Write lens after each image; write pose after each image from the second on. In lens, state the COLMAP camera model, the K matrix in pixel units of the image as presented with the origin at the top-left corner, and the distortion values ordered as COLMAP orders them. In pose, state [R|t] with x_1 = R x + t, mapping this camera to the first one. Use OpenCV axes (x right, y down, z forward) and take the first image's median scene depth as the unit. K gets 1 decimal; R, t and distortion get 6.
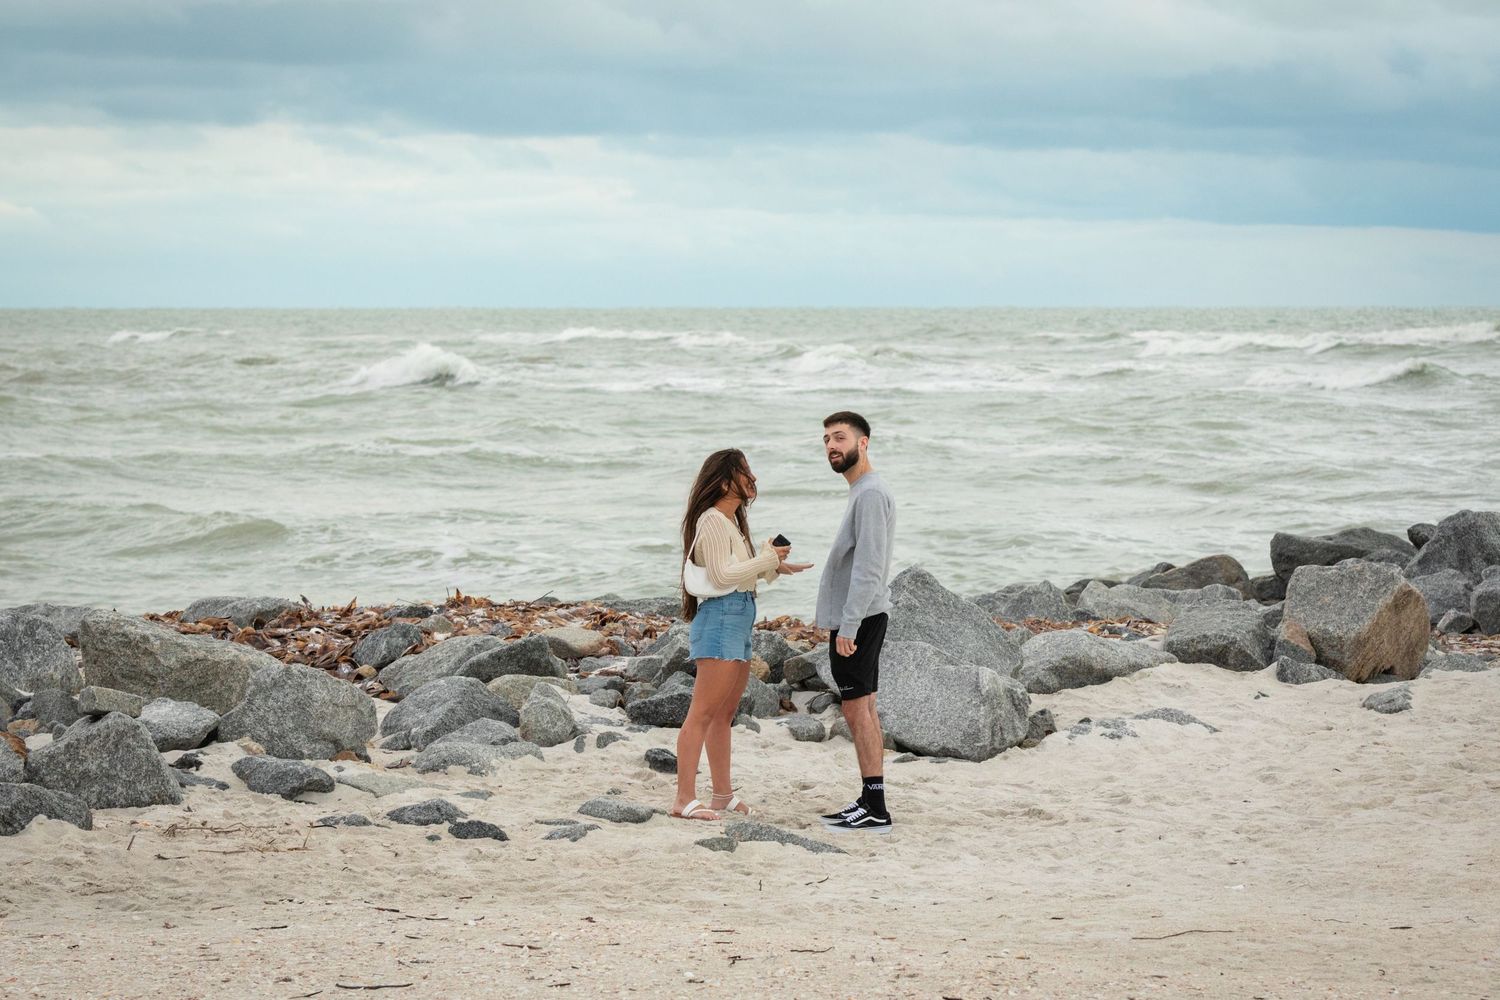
lens RADIAL K [[5797.1, 0, 750.0], [0, 5797.1, 500.0], [0, 0, 1]] dist [-0.014600, 0.930173]
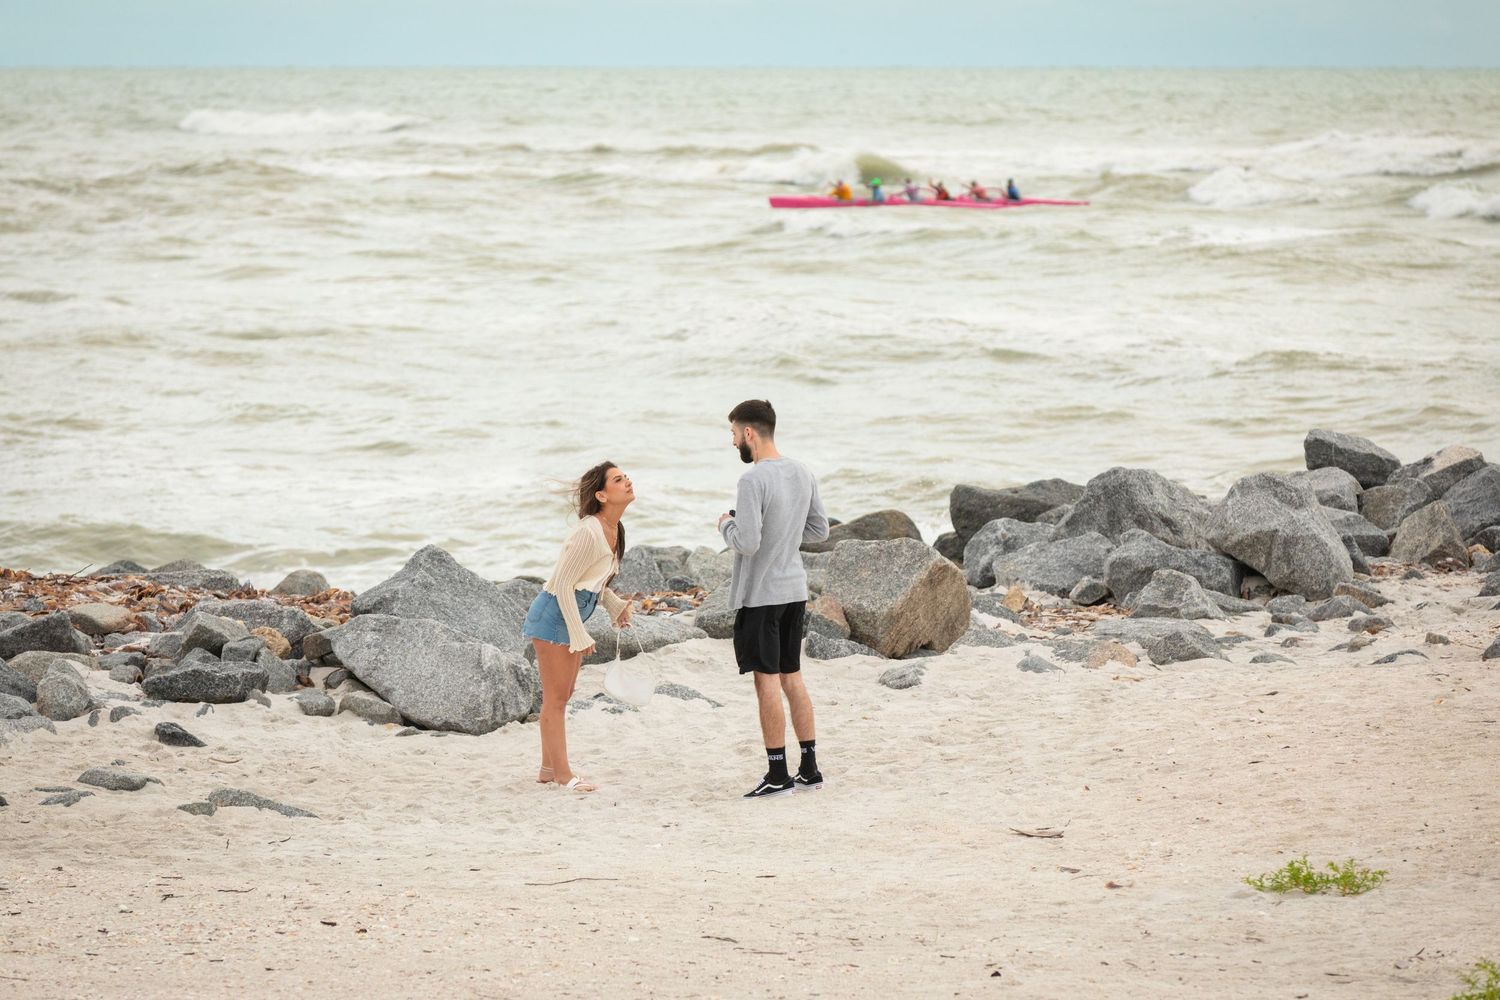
lens RADIAL K [[8475.6, 0, 817.9], [0, 8475.6, 496.8], [0, 0, 1]] dist [0.034268, -2.035704]
pose [[0.999633, 0.000995, 0.027080, 0.058646], [-0.001399, 0.999888, 0.014927, -0.020461], [-0.027063, -0.014959, 0.999522, -0.521437]]
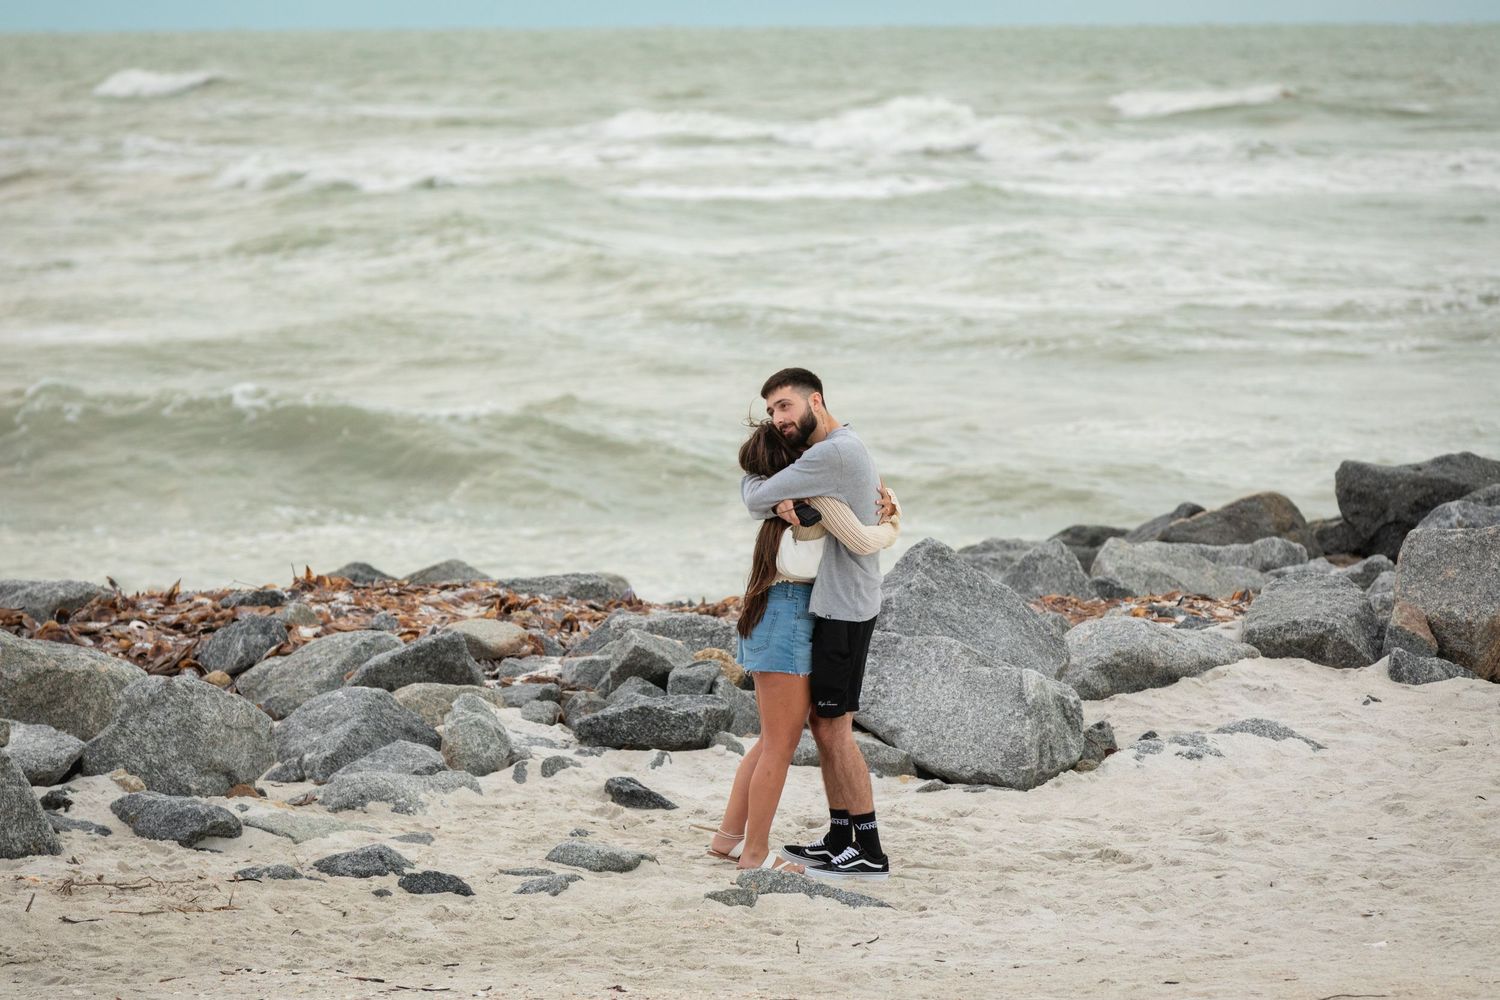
lens RADIAL K [[9266.0, 0, 771.1], [0, 9266.0, 497.5], [0, 0, 1]] dist [0.245056, -11.985722]
pose [[0.999202, -0.007429, 0.039250, -0.043657], [0.006803, 0.999848, 0.016038, -0.014861], [-0.039363, -0.015758, 0.999101, -0.253103]]
